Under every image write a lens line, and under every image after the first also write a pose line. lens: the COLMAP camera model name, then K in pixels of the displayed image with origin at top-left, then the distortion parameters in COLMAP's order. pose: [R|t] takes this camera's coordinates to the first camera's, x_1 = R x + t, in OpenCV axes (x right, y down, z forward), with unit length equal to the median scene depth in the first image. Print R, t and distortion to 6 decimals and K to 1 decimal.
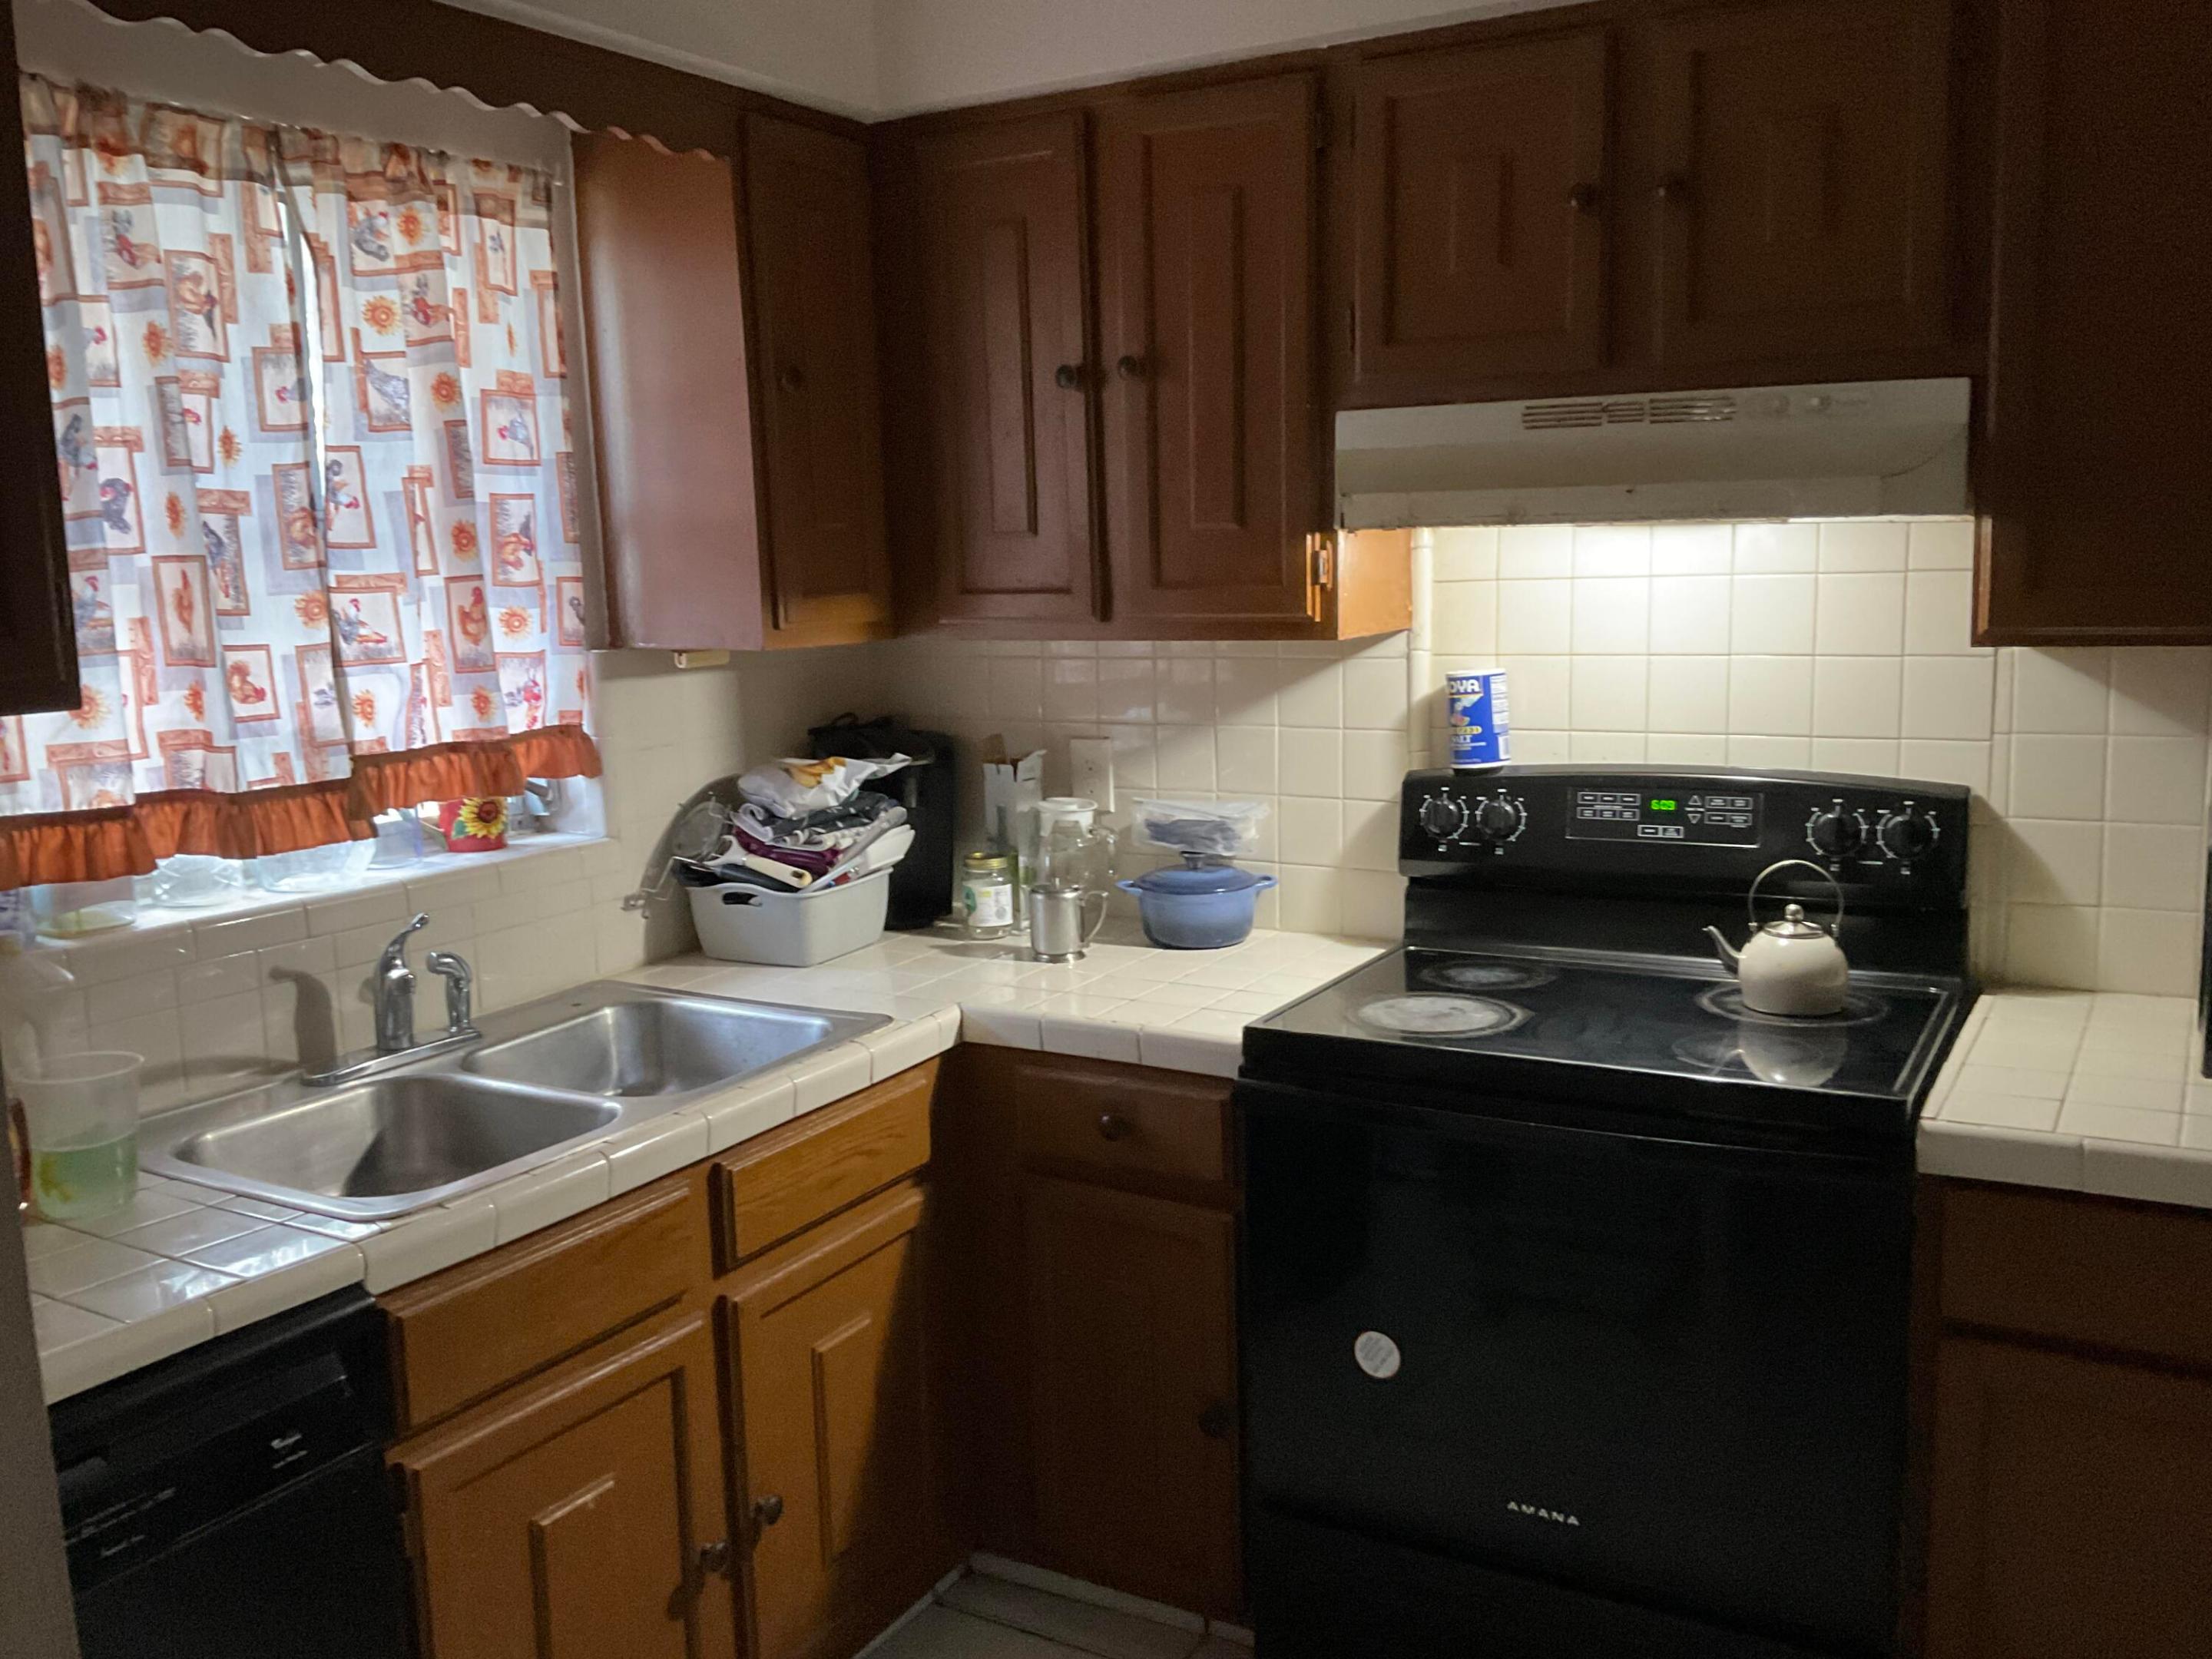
lens RADIAL K [[1840.5, 0, 1103.5], [0, 1840.5, 836.2], [0, 0, 1]] dist [0.118490, -0.238627]
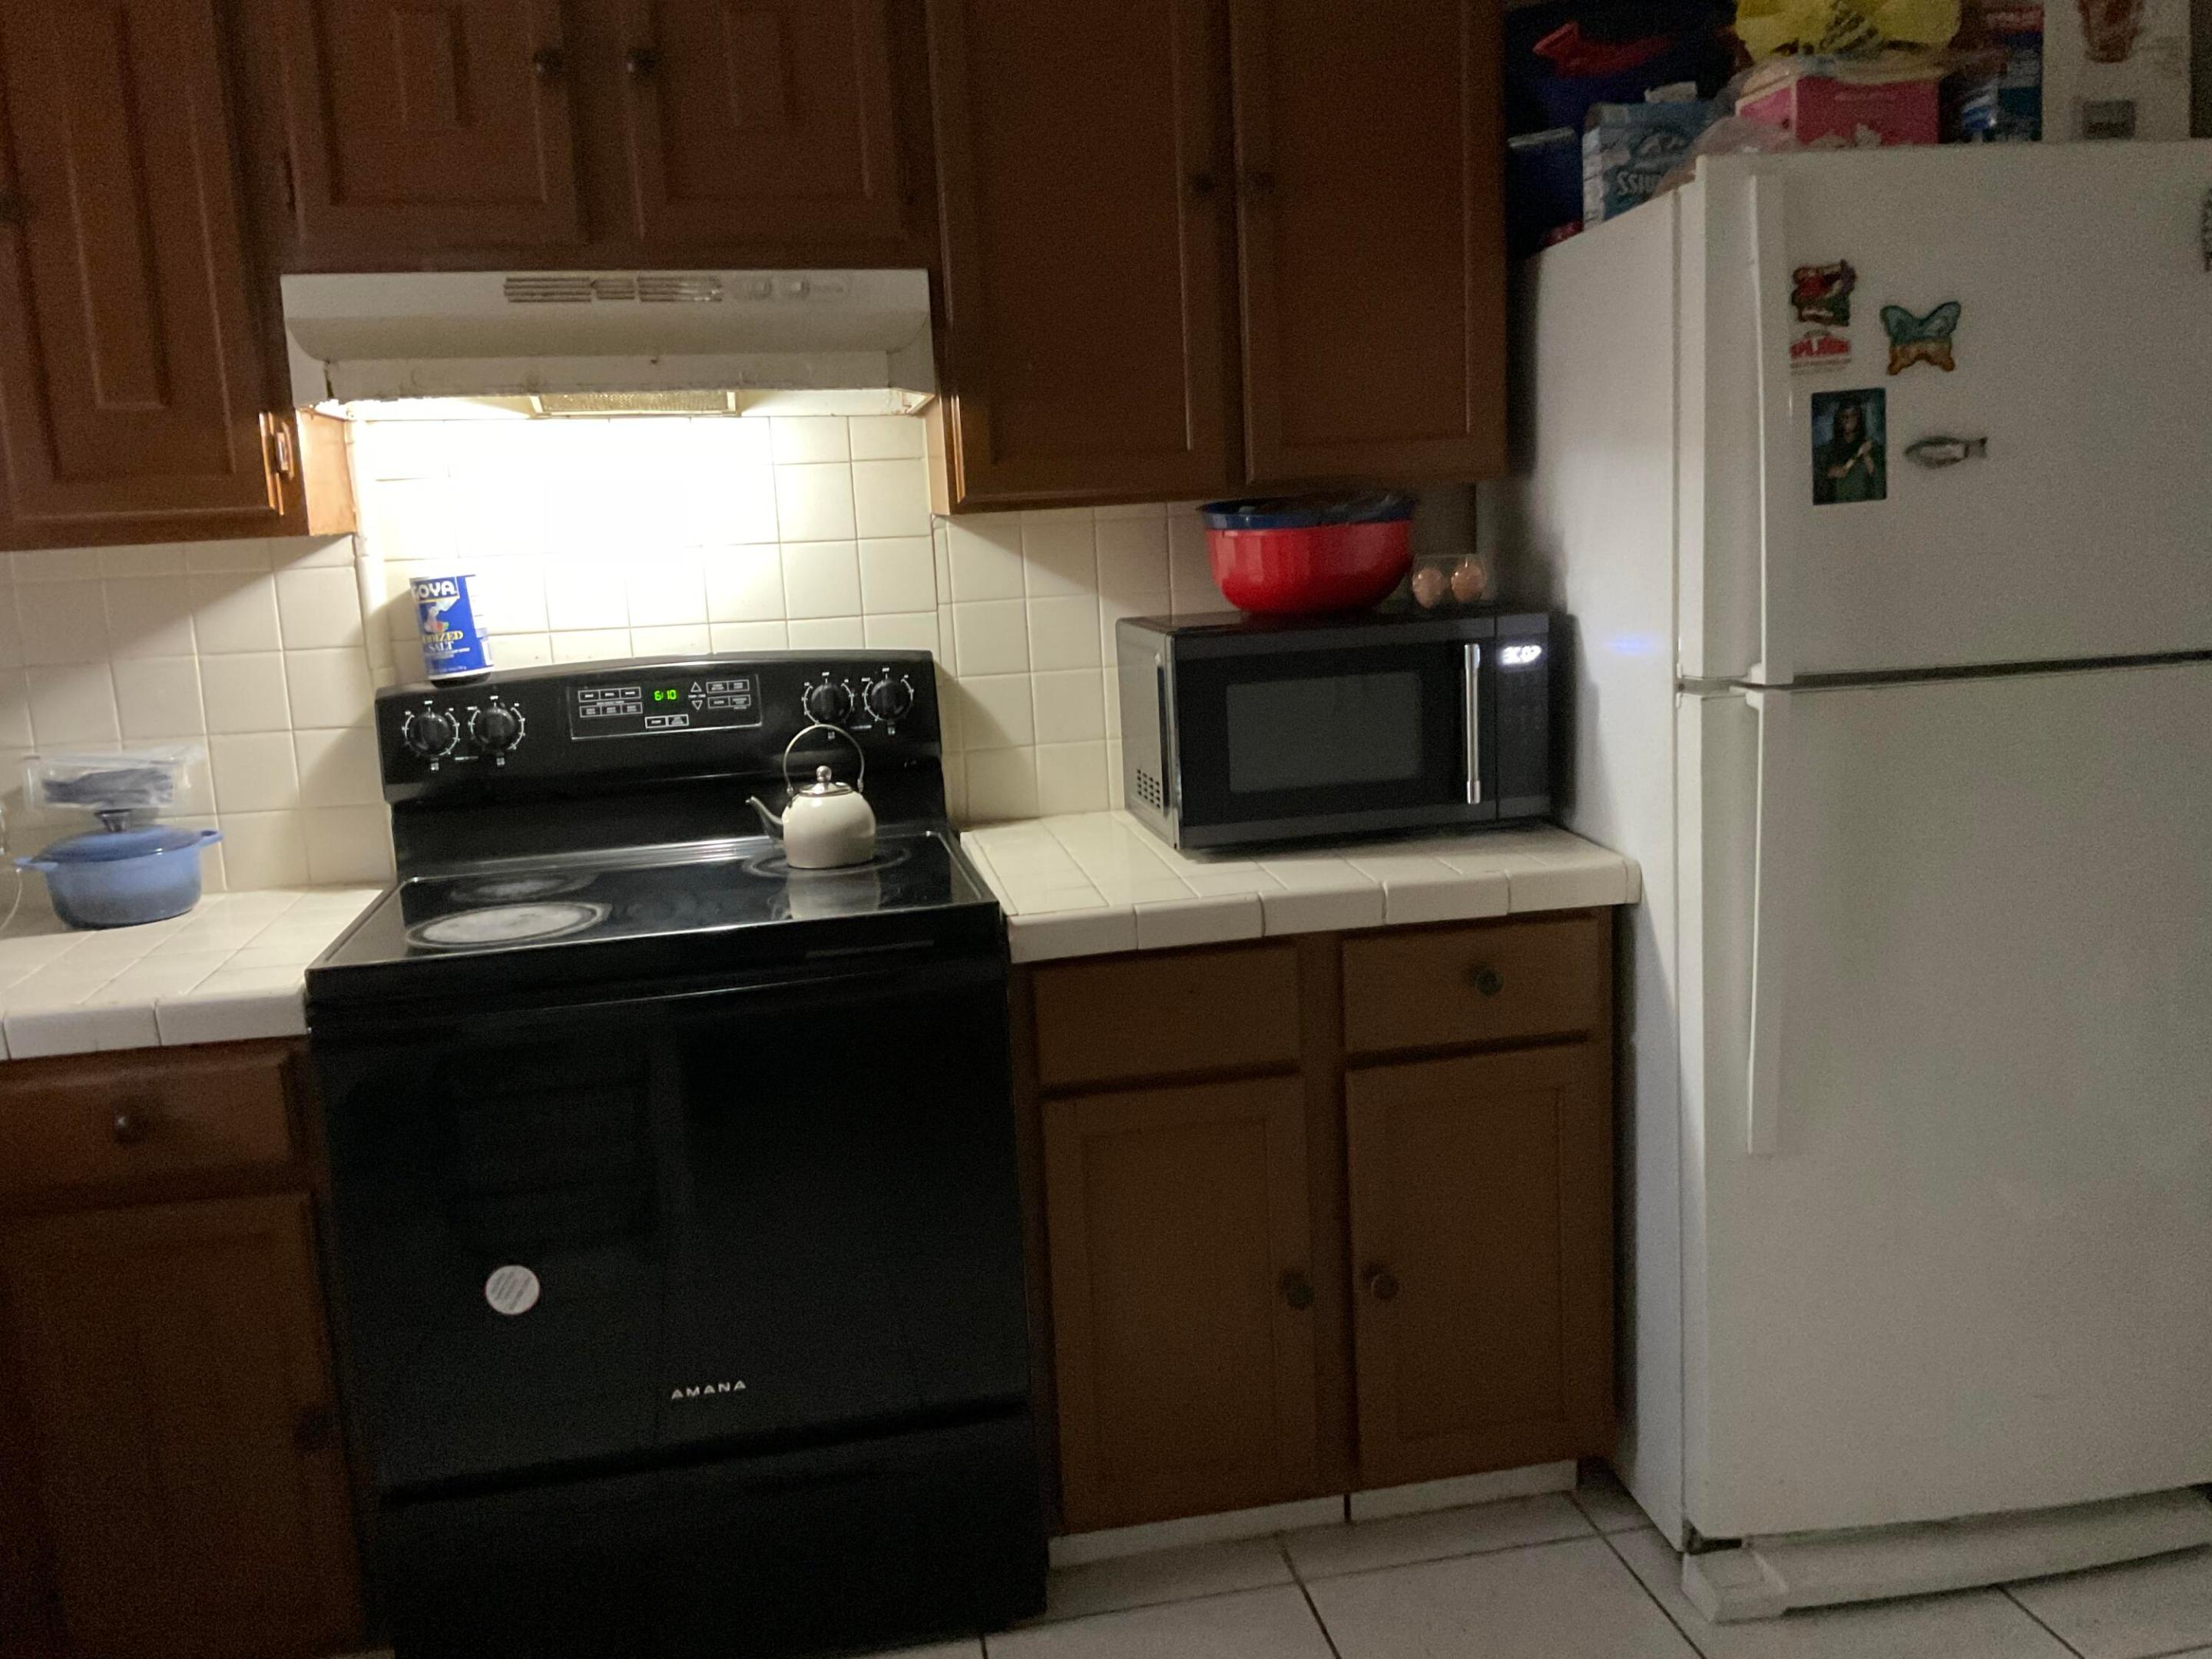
lens RADIAL K [[1840.5, 0, 1103.5], [0, 1840.5, 836.2], [0, 0, 1]] dist [0.118490, -0.238627]
pose [[0.754789, -0.126470, 0.643661, -0.180220], [0.129310, 0.990671, 0.043018, 0.047419], [-0.643096, 0.050762, 0.764101, 0.078606]]
